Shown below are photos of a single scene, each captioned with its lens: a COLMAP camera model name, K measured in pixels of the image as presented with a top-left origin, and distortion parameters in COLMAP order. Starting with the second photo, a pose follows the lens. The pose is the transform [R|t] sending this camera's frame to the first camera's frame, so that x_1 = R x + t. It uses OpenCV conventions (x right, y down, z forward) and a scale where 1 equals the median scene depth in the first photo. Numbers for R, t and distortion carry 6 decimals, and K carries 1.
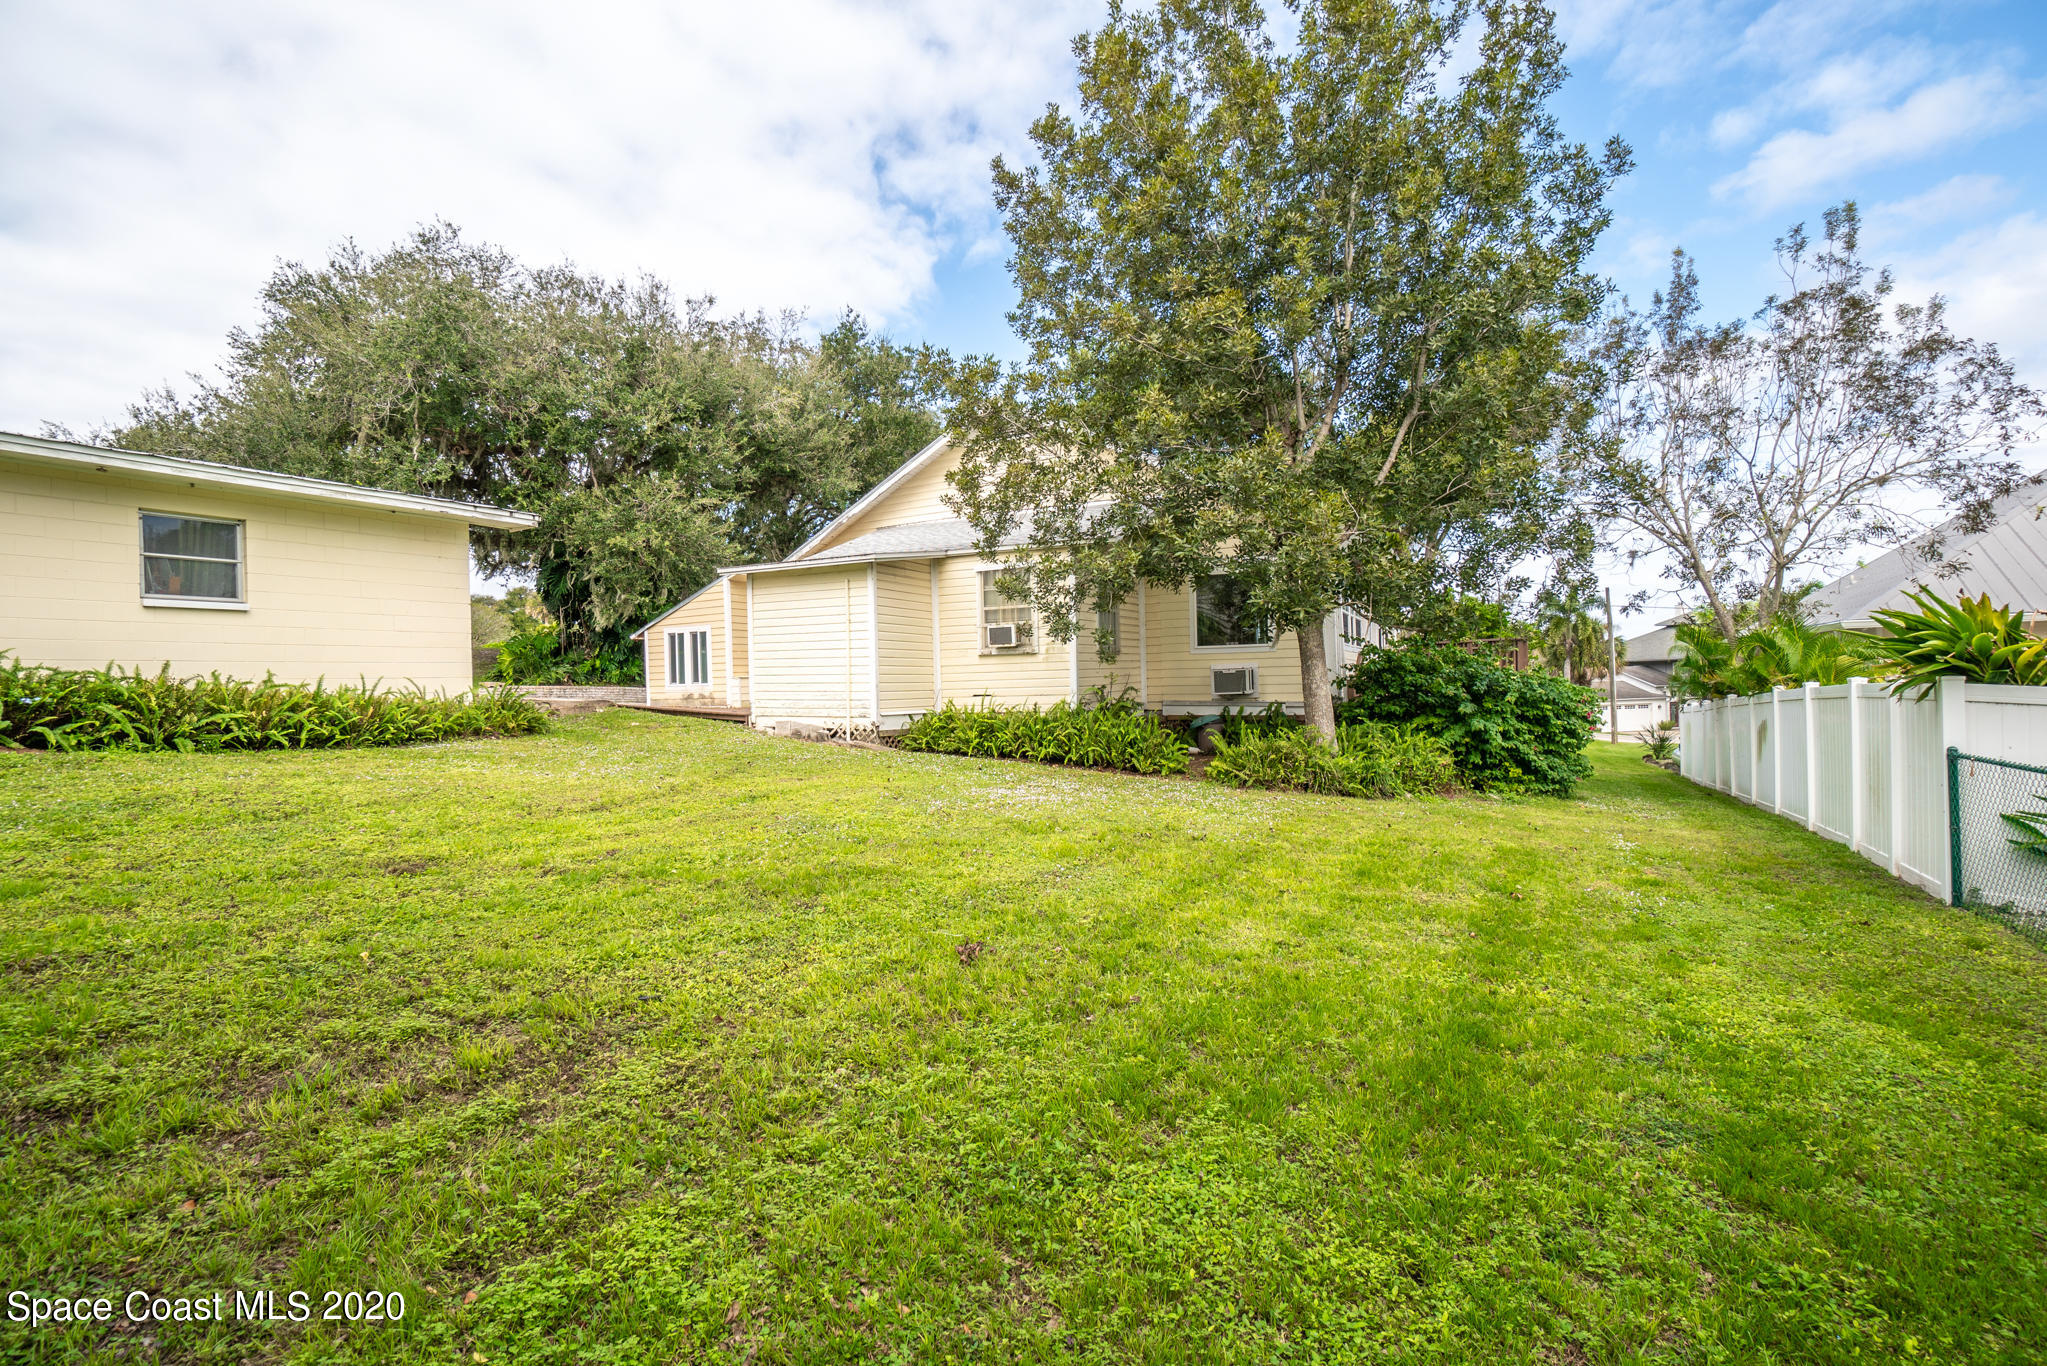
lens RADIAL K [[900.9, 0, 1023.5], [0, 900.9, 683.0], [0, 0, 1]] dist [-0.067561, 0.025322]
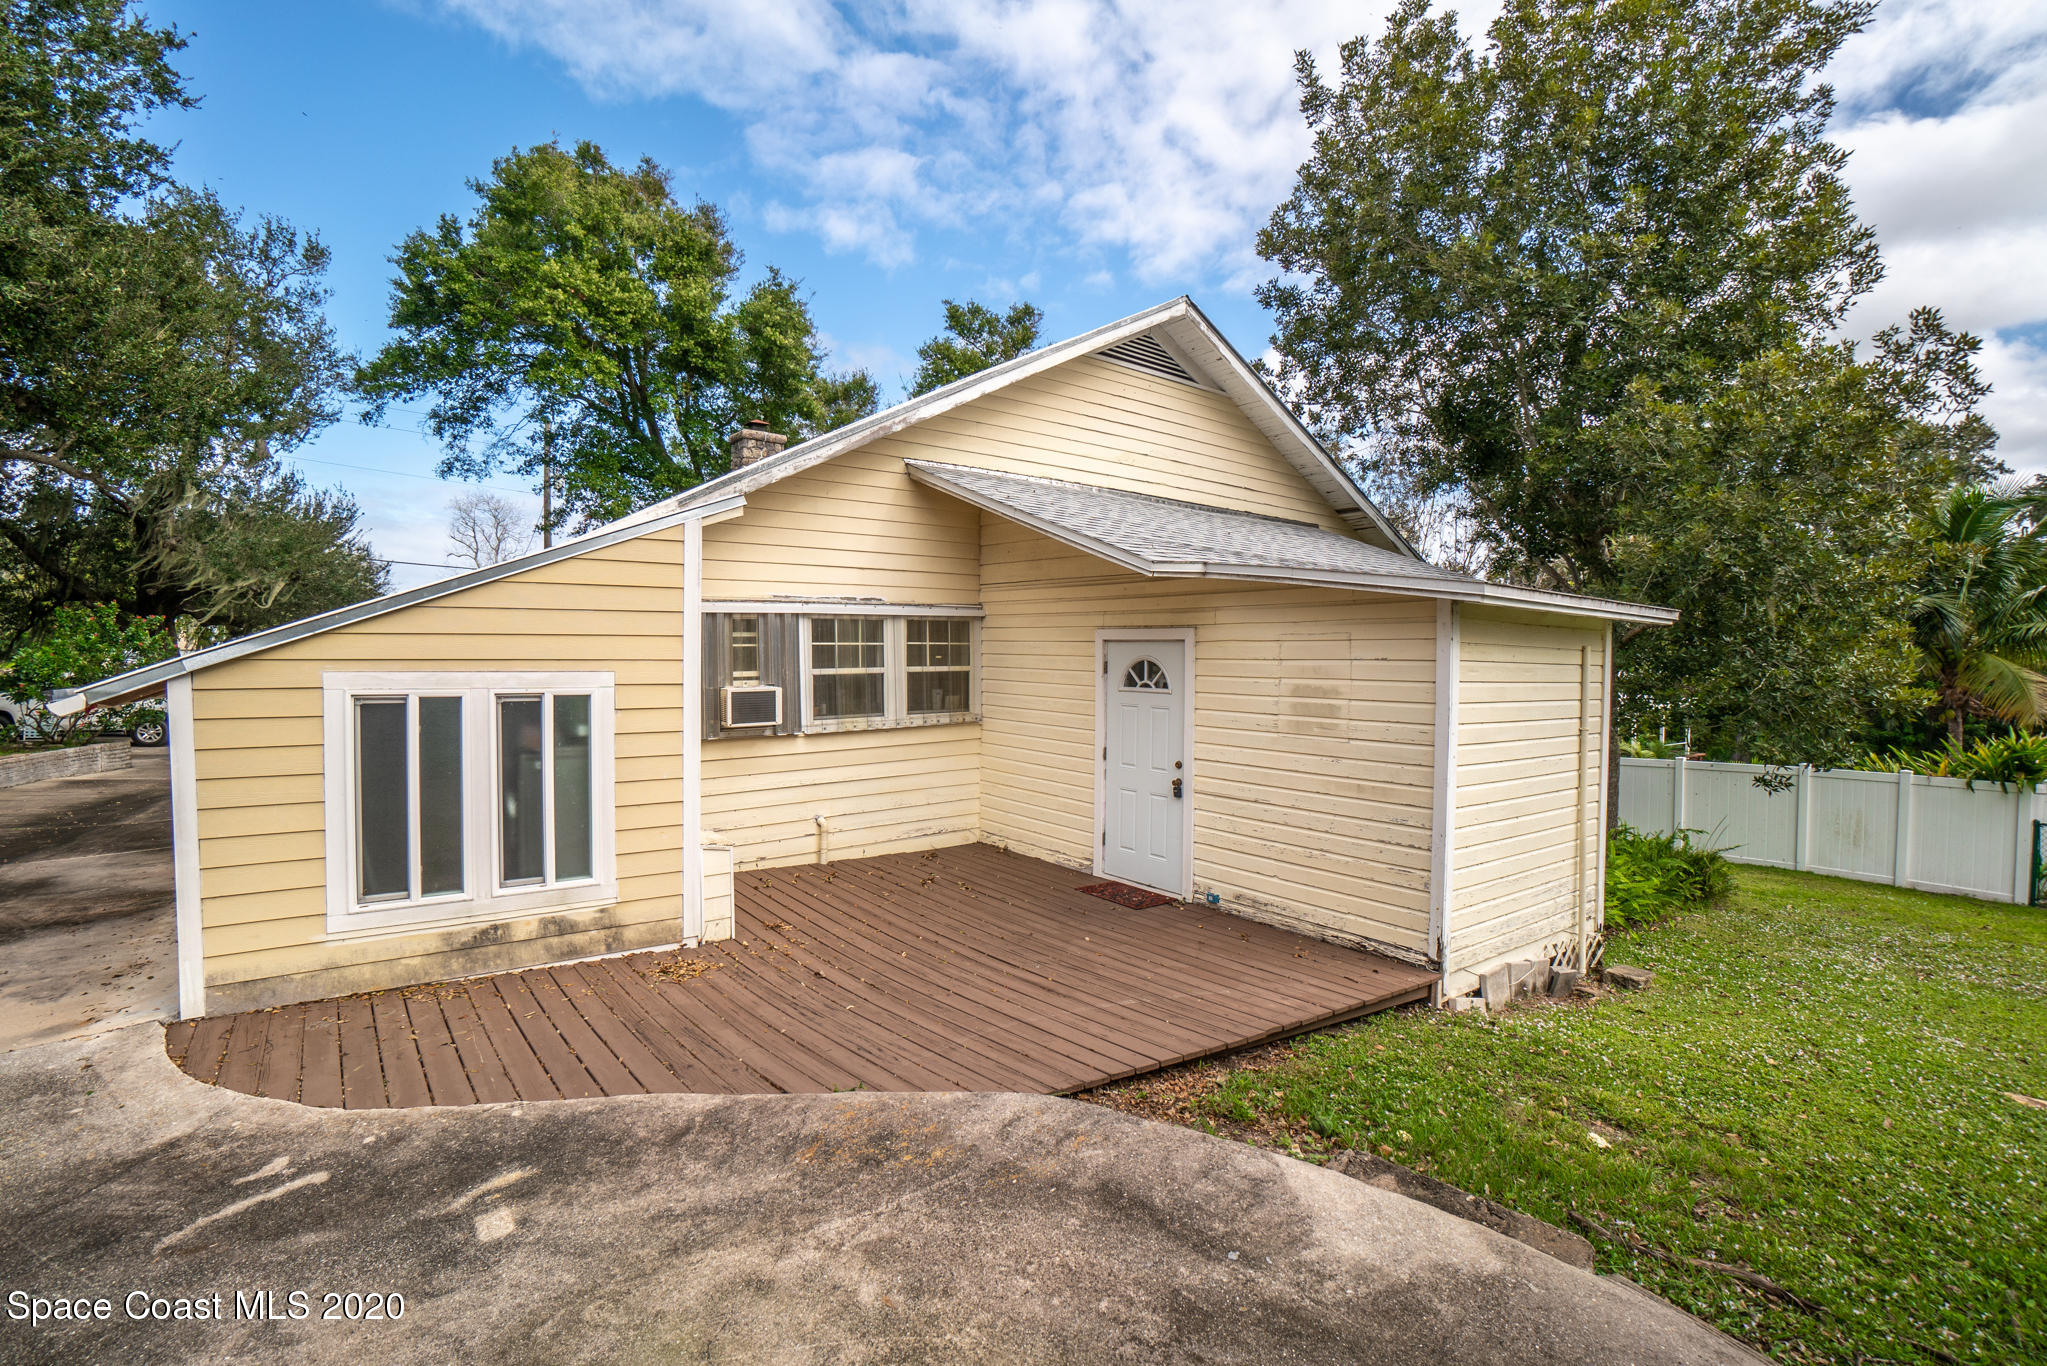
lens RADIAL K [[925.9, 0, 1010.7], [0, 925.9, 679.8], [0, 0, 1]] dist [-0.055118, 0.018898]
pose [[0.452941, 0.005208, 0.891525, -0.743904], [-0.019477, 0.999802, 0.004054, -0.089041], [-0.891328, -0.019200, 0.452953, 1.011655]]
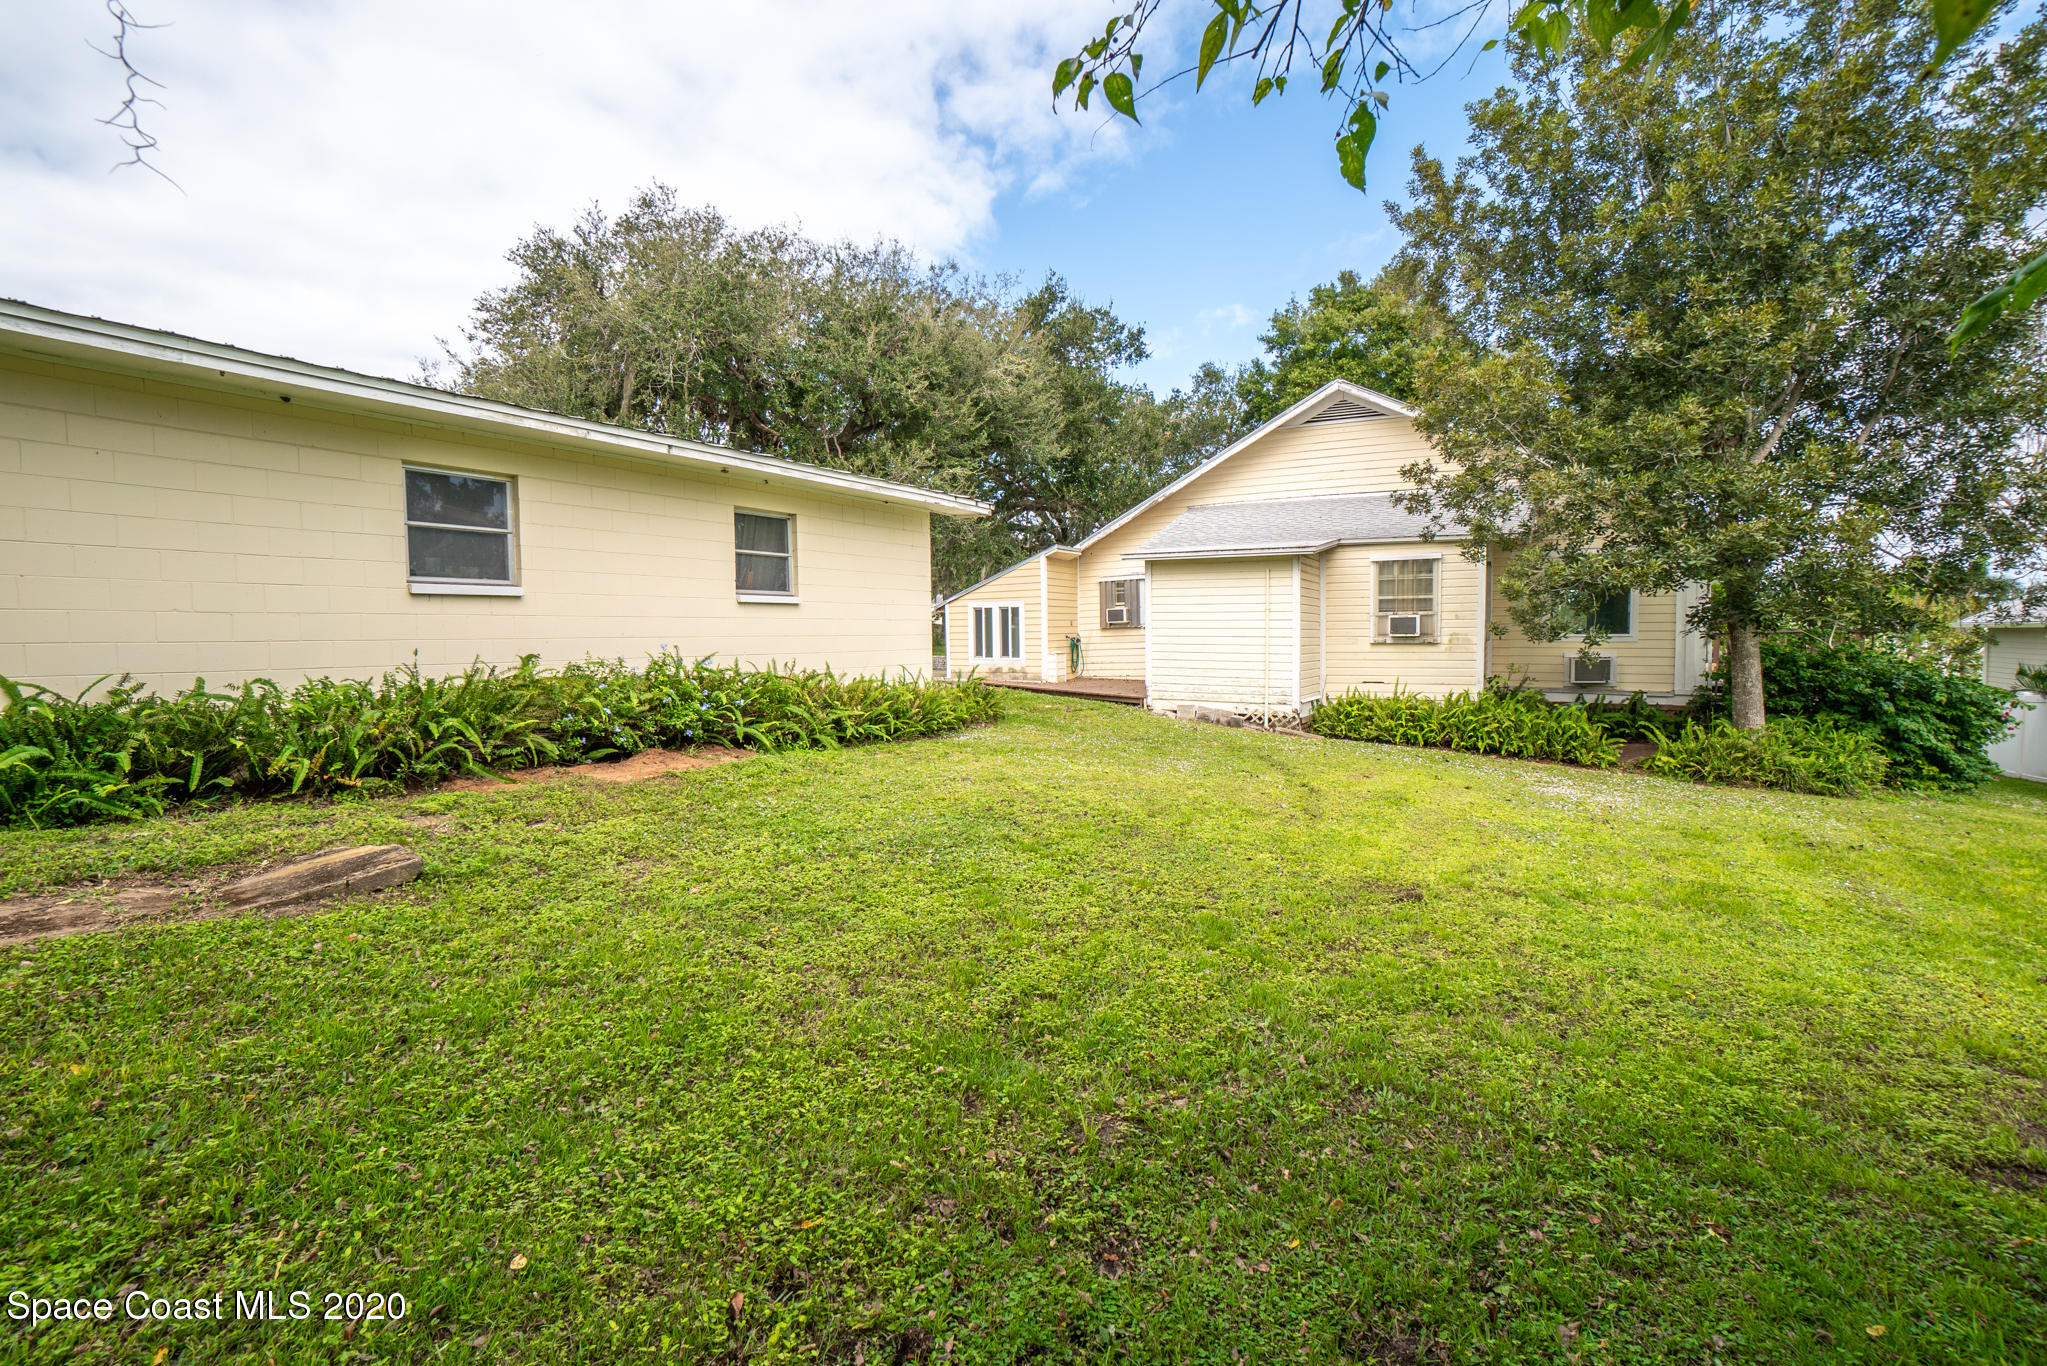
lens RADIAL K [[925.9, 0, 1010.7], [0, 925.9, 679.8], [0, 0, 1]] dist [-0.055118, 0.018898]
pose [[0.998311, 0.016731, -0.055643, -0.410179], [-0.014017, 0.998710, 0.048814, -0.035252], [0.056388, -0.047951, 0.997257, -0.070080]]
